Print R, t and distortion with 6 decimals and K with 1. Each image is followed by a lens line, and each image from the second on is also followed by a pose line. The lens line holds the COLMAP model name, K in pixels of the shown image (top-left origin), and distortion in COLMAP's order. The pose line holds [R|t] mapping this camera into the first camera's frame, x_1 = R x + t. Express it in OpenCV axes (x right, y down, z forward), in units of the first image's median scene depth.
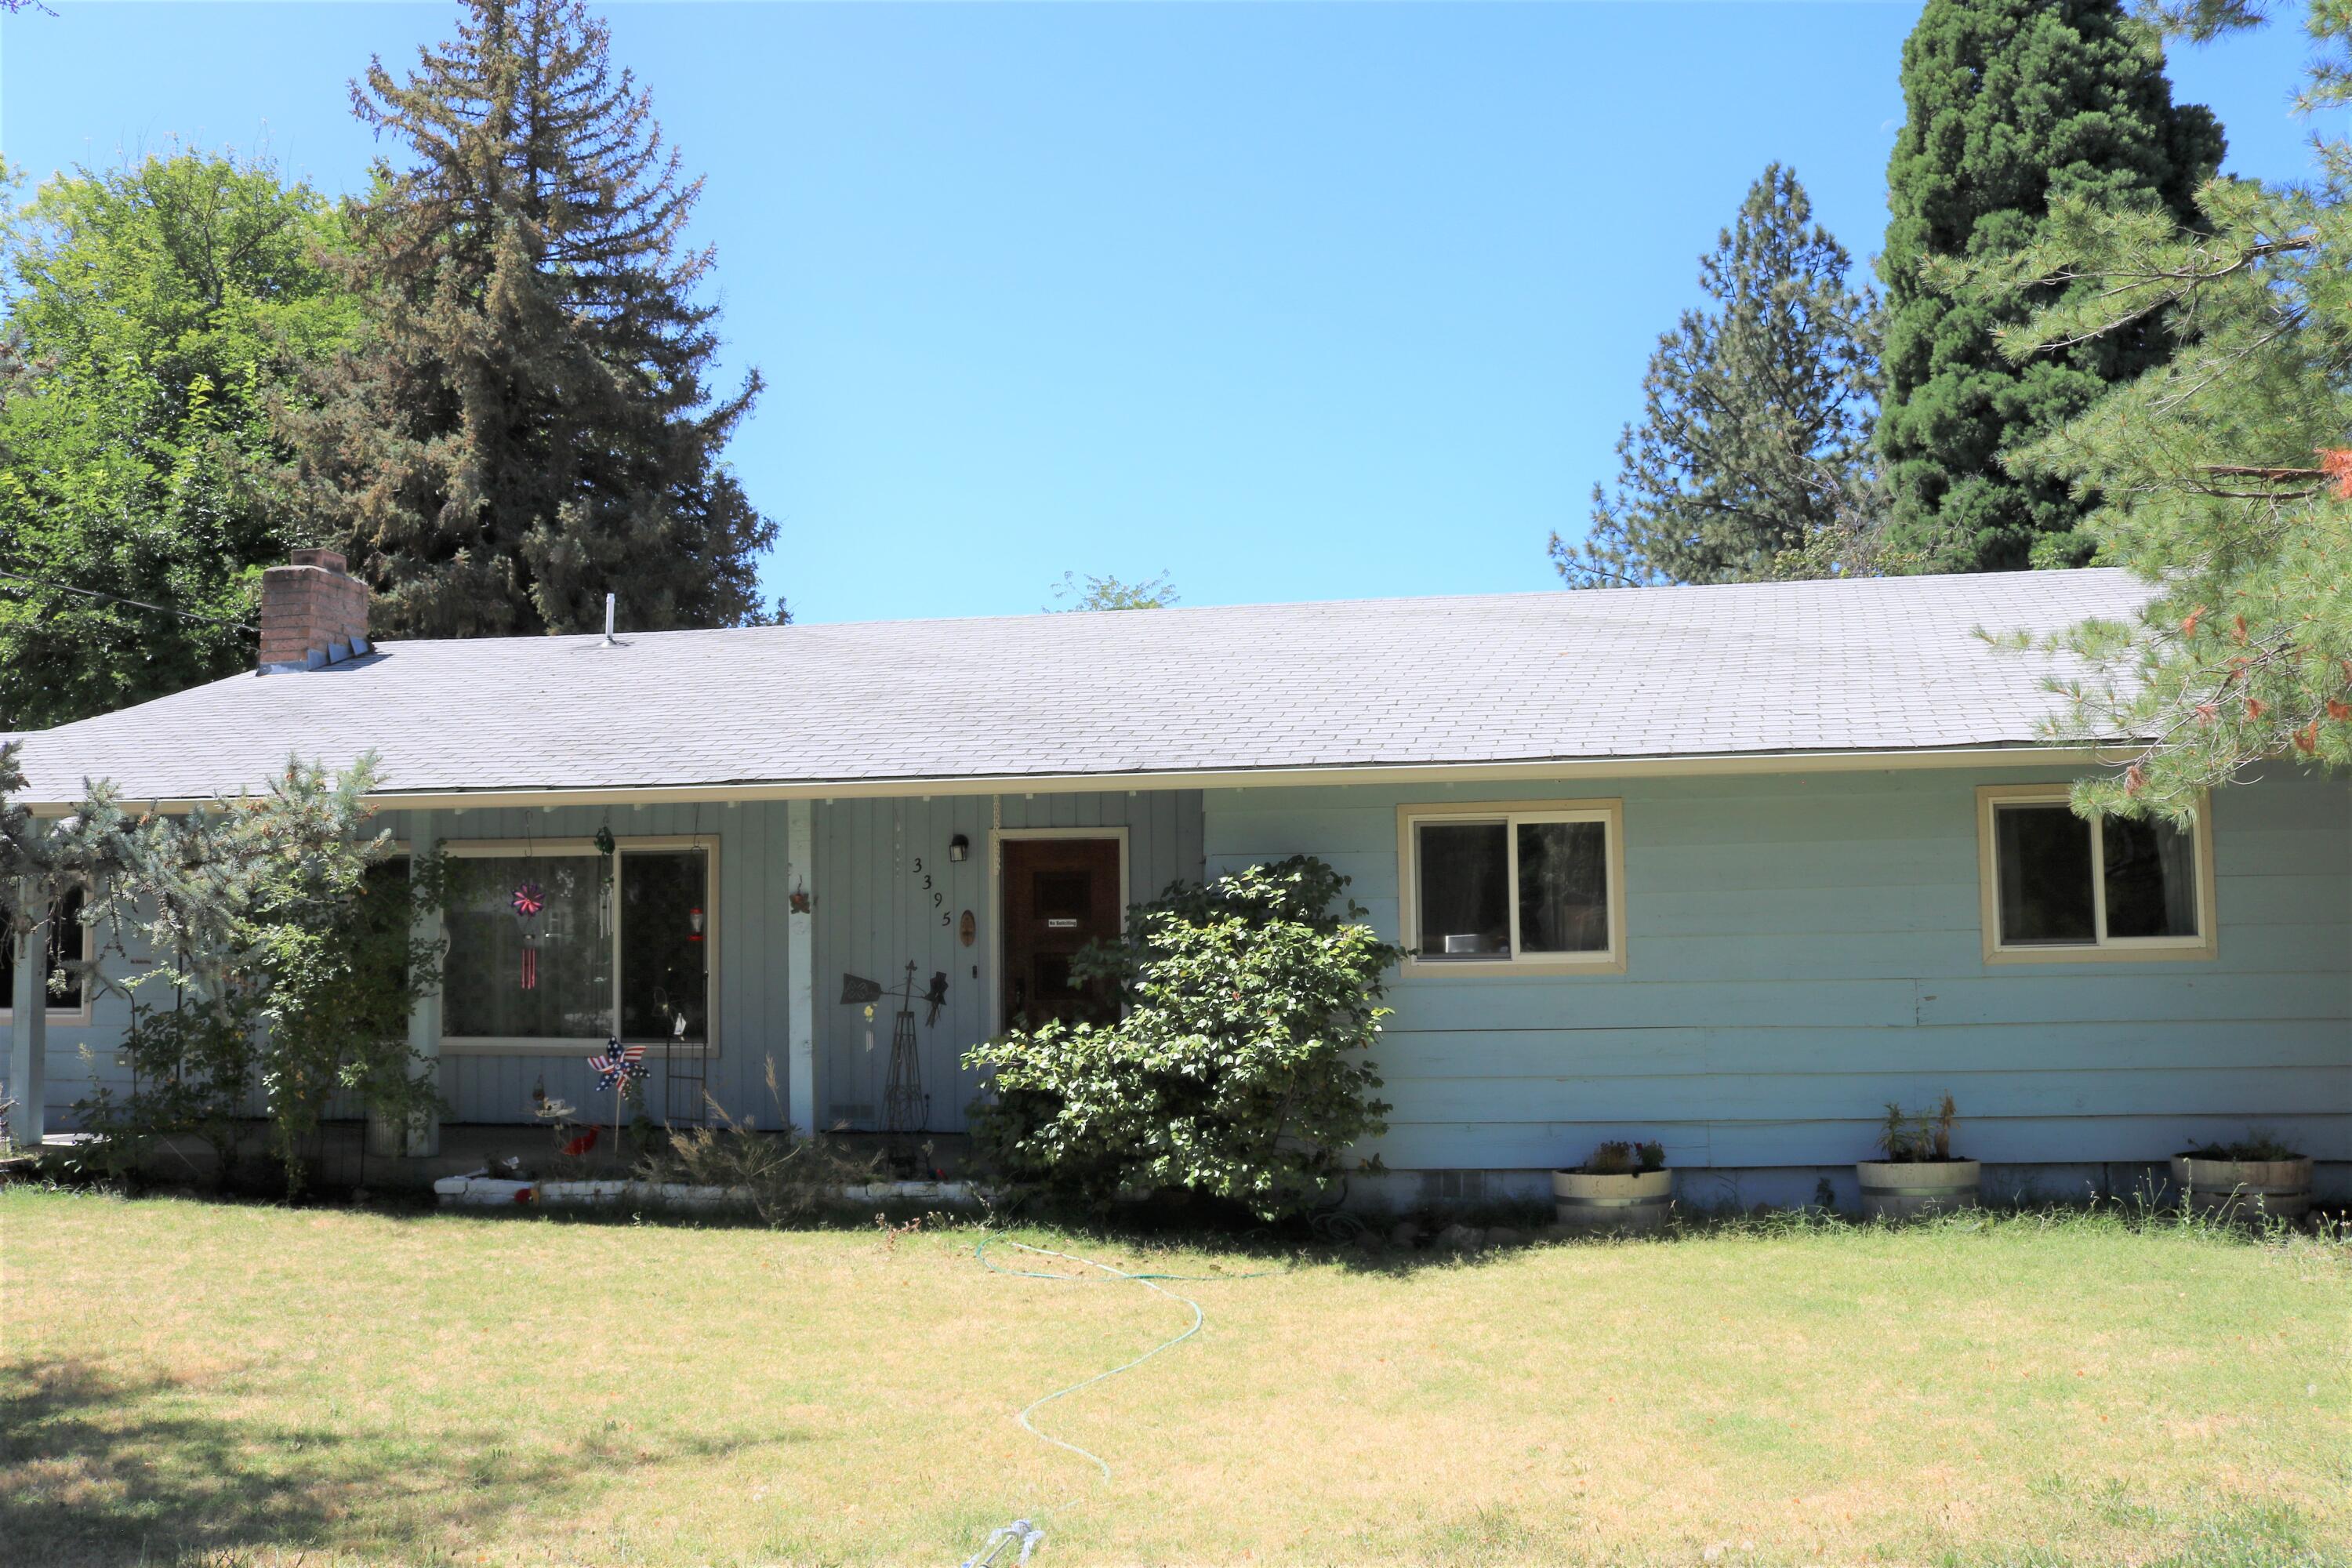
lens RADIAL K [[1942.6, 0, 1185.4], [0, 1942.6, 788.5], [0, 0, 1]] dist [-0.164798, 0.122031]
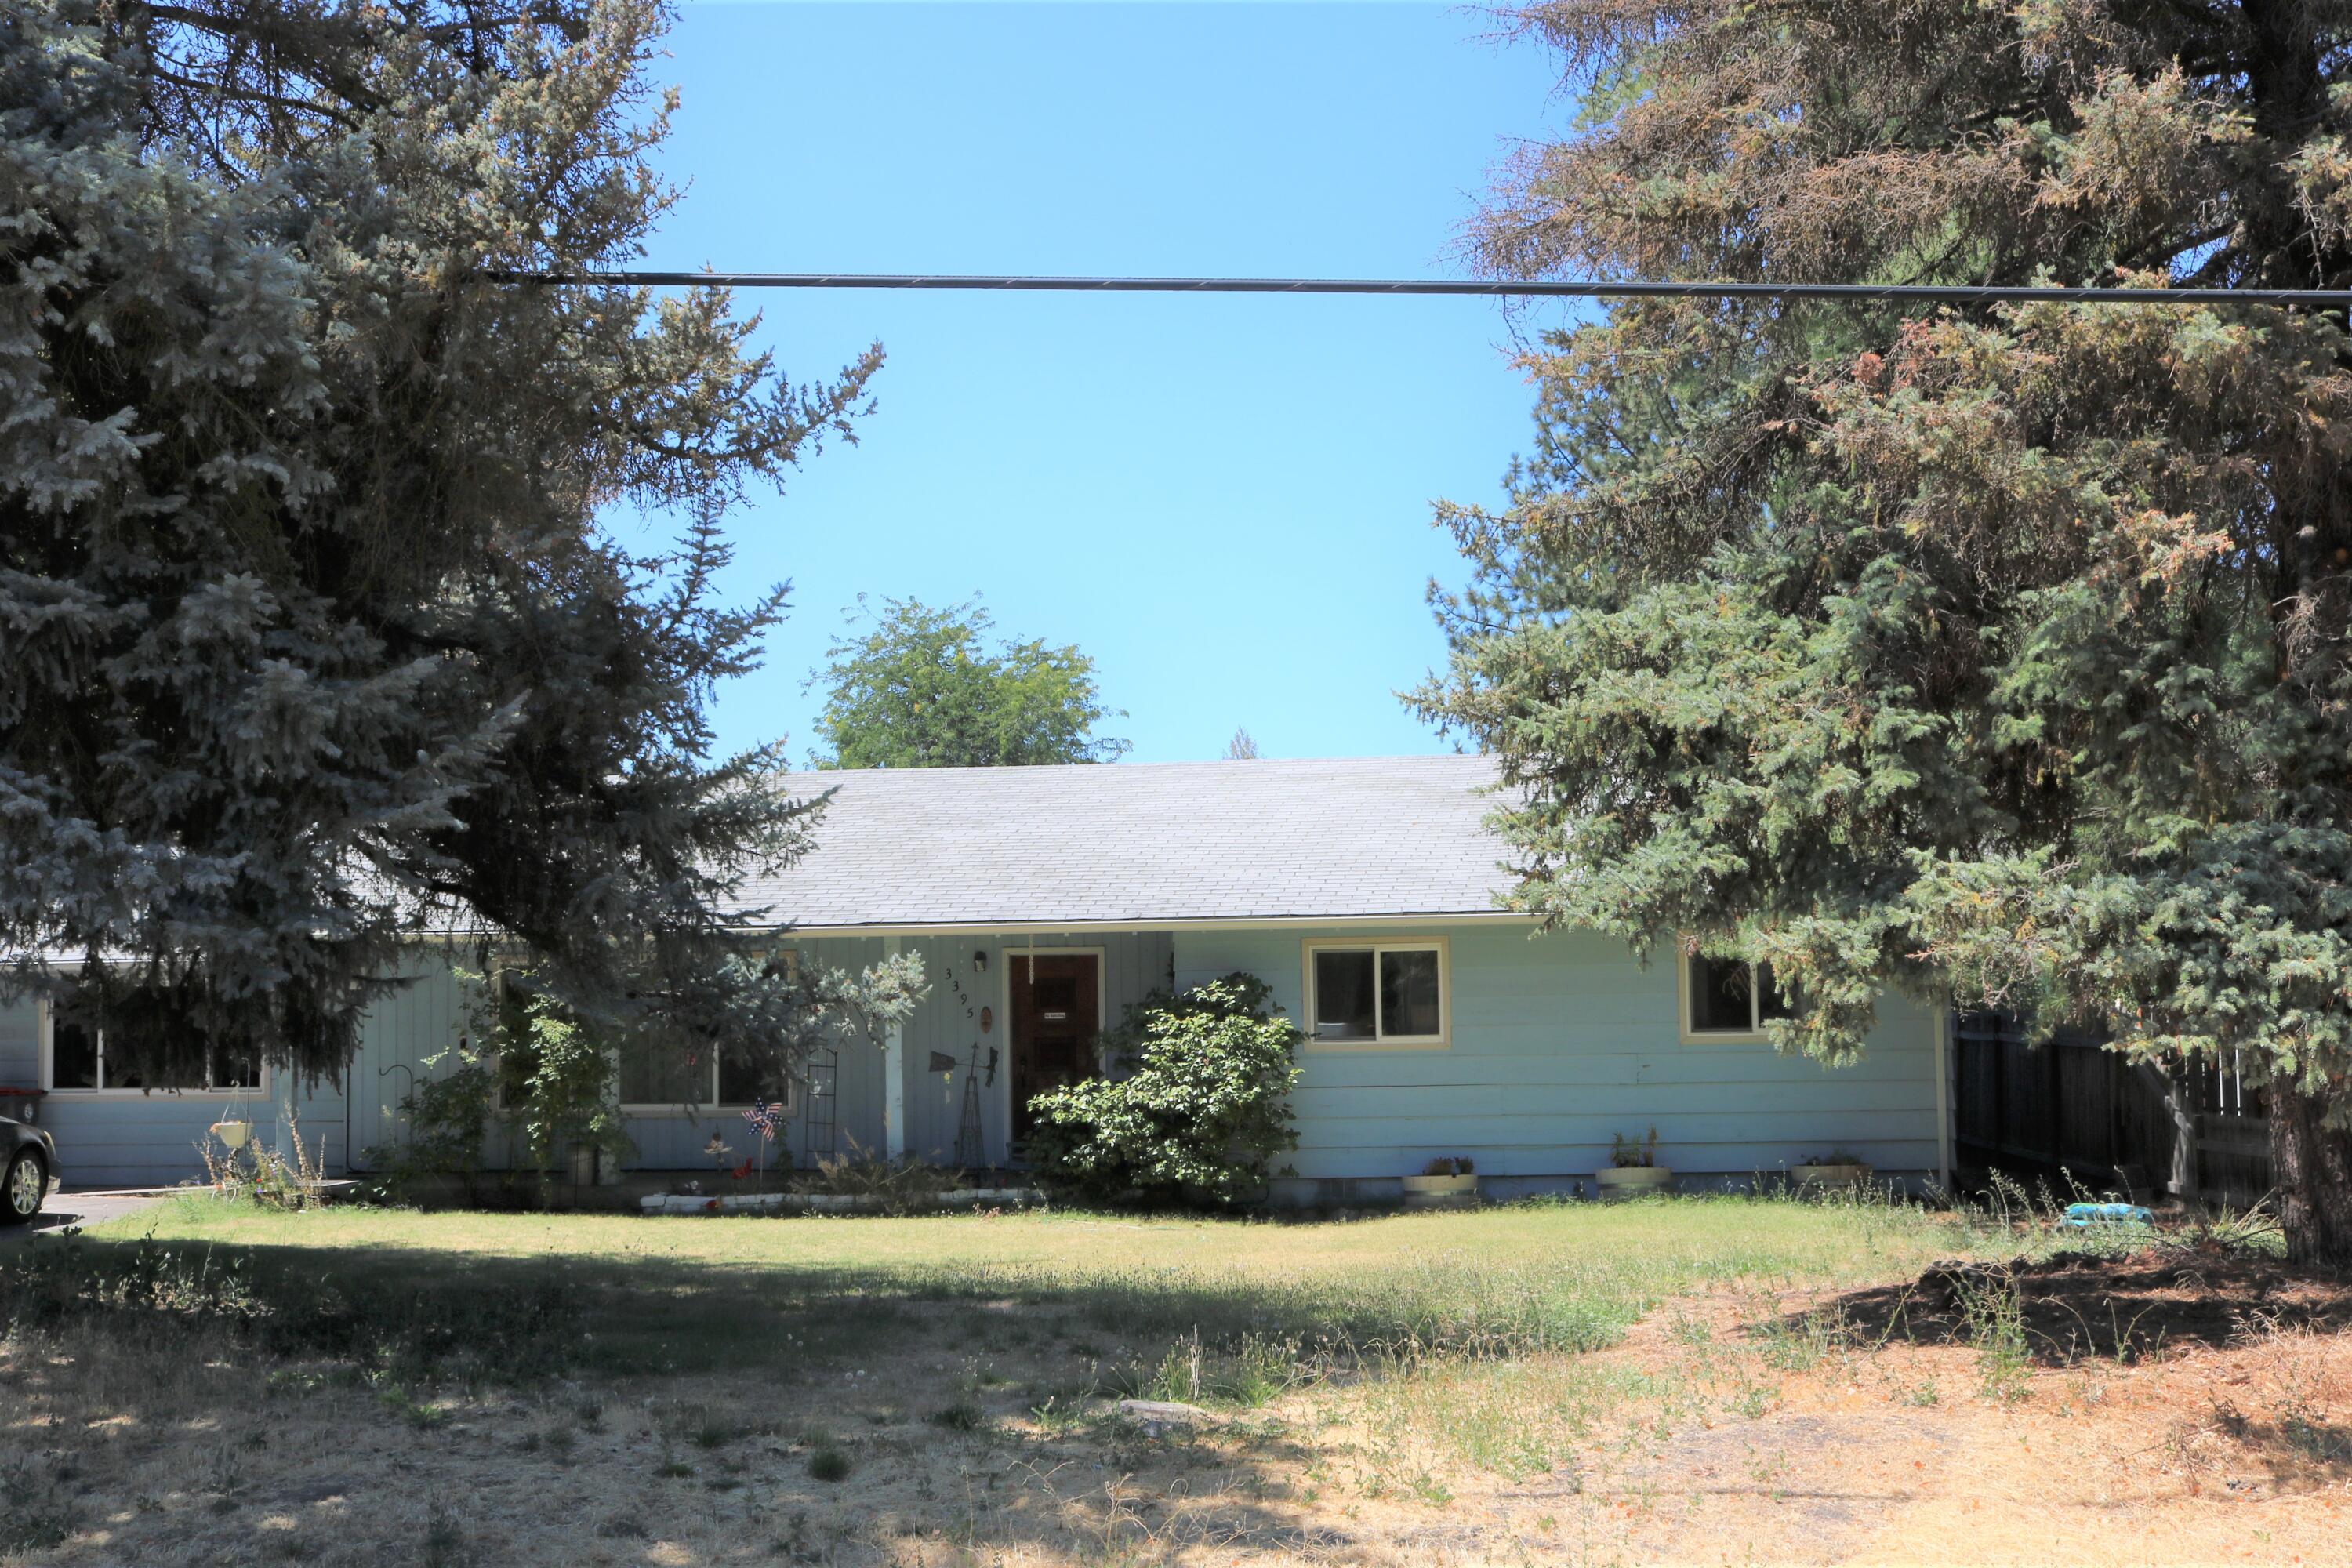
lens RADIAL K [[2693.7, 0, 1176.0], [0, 2693.7, 784.0], [0, 0, 1]] dist [-0.123674, 0.129428]
pose [[0.996064, 0.005521, 0.088468, -0.190095], [-0.004305, 0.999894, -0.013935, -0.089224], [-0.088535, 0.013499, 0.995982, -1.179614]]
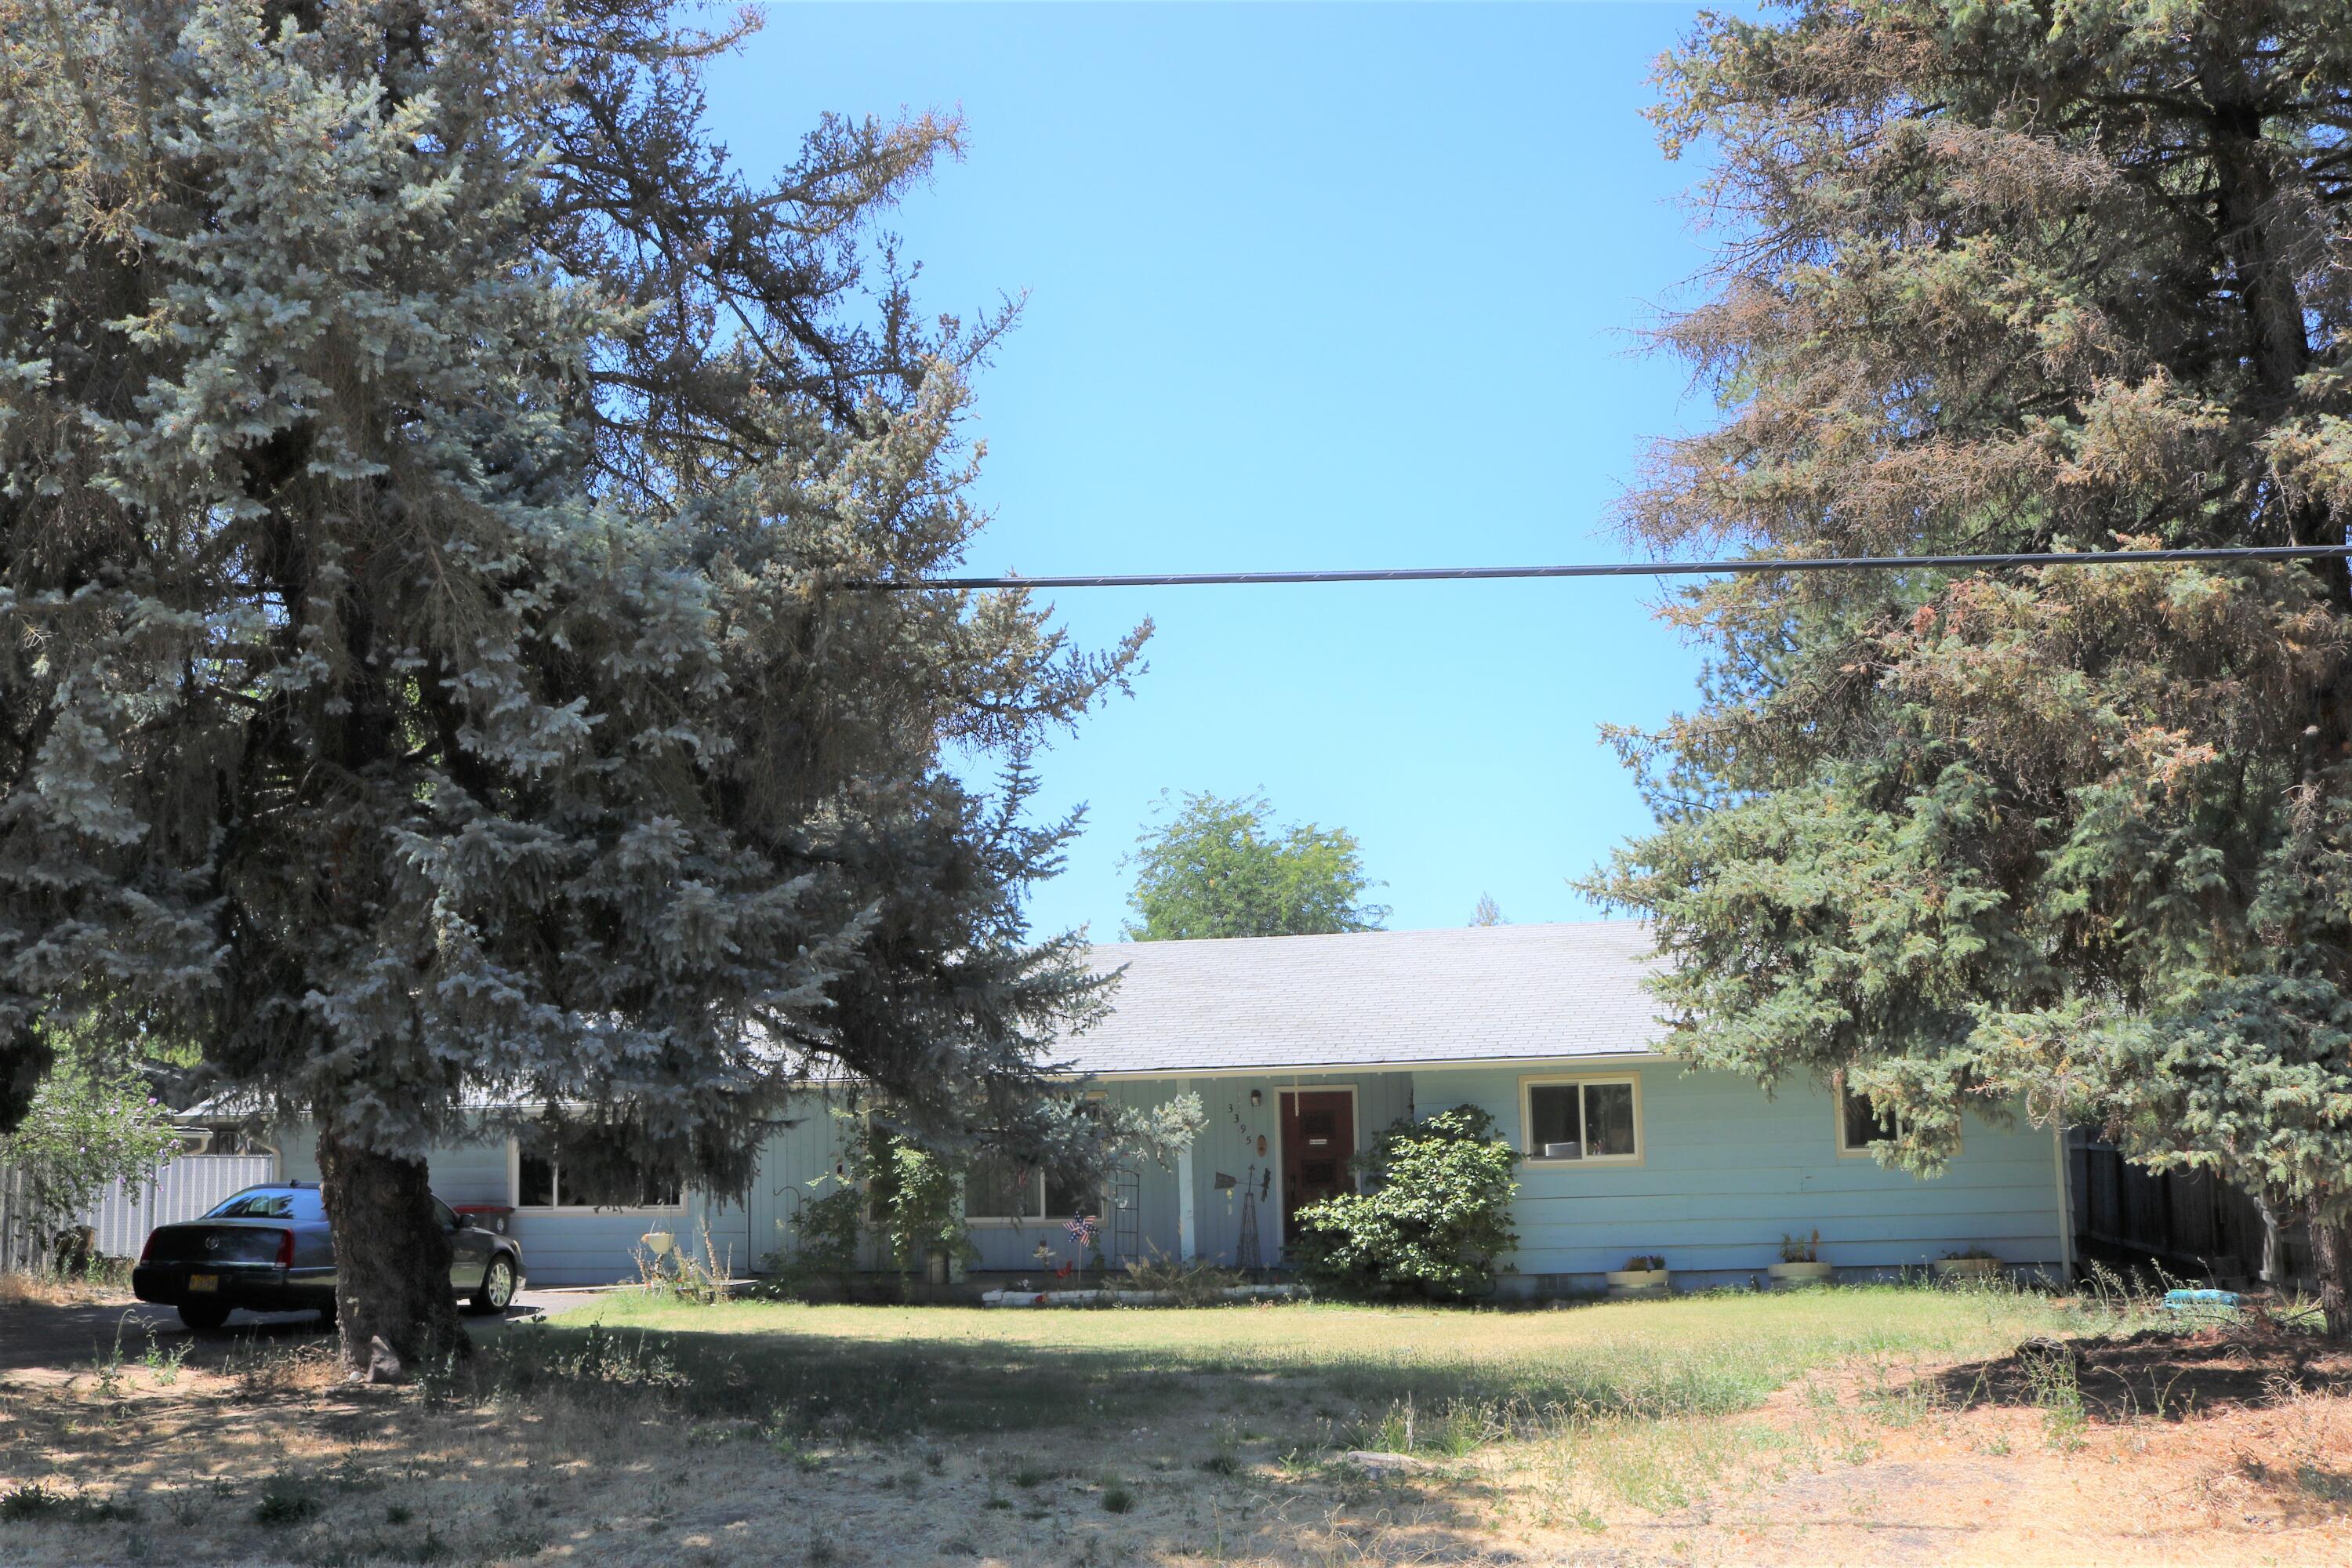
lens RADIAL K [[2273.9, 0, 1176.0], [0, 2273.9, 784.0], [0, 0, 1]] dist [-0.137704, 0.128492]
pose [[0.999573, -0.014963, -0.025095, -0.170421], [0.012820, 0.996427, -0.083485, -0.099465], [0.026255, 0.083128, 0.996193, -1.266158]]
